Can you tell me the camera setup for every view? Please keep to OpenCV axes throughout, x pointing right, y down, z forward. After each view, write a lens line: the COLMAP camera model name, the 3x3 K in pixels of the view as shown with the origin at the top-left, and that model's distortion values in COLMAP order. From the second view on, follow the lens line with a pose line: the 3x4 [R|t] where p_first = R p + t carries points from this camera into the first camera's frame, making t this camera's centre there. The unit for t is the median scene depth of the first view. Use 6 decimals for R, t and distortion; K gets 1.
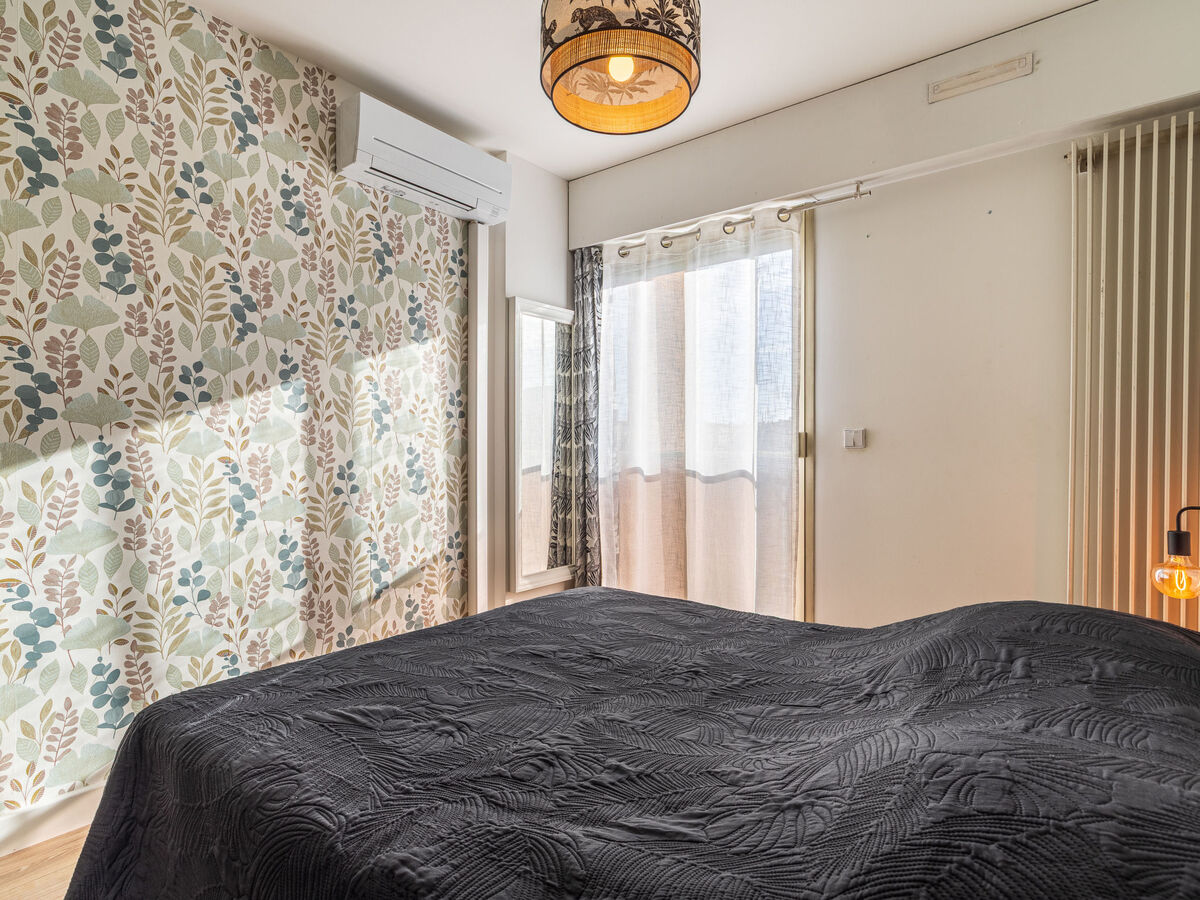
lens RADIAL K [[637.5, 0, 602.9], [0, 637.5, 451.4], [0, 0, 1]] dist [0.000405, 0.001472]
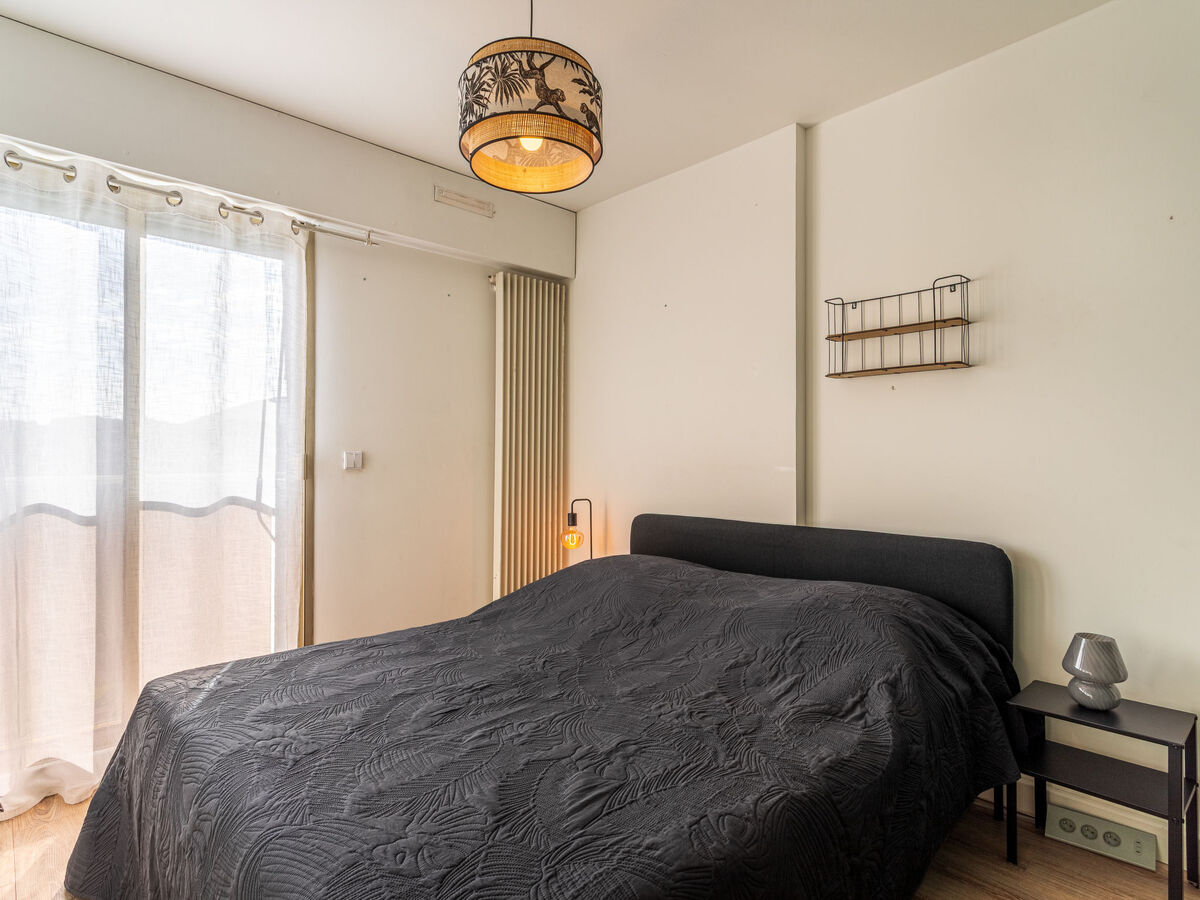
lens RADIAL K [[637.5, 0, 602.9], [0, 637.5, 451.4], [0, 0, 1]] dist [0.000405, 0.001472]
pose [[0.162892, 0.007905, 0.986612, -0.875135], [0.001414, 0.999965, -0.008246, -0.037739], [-0.986643, 0.002738, 0.162875, 0.580775]]
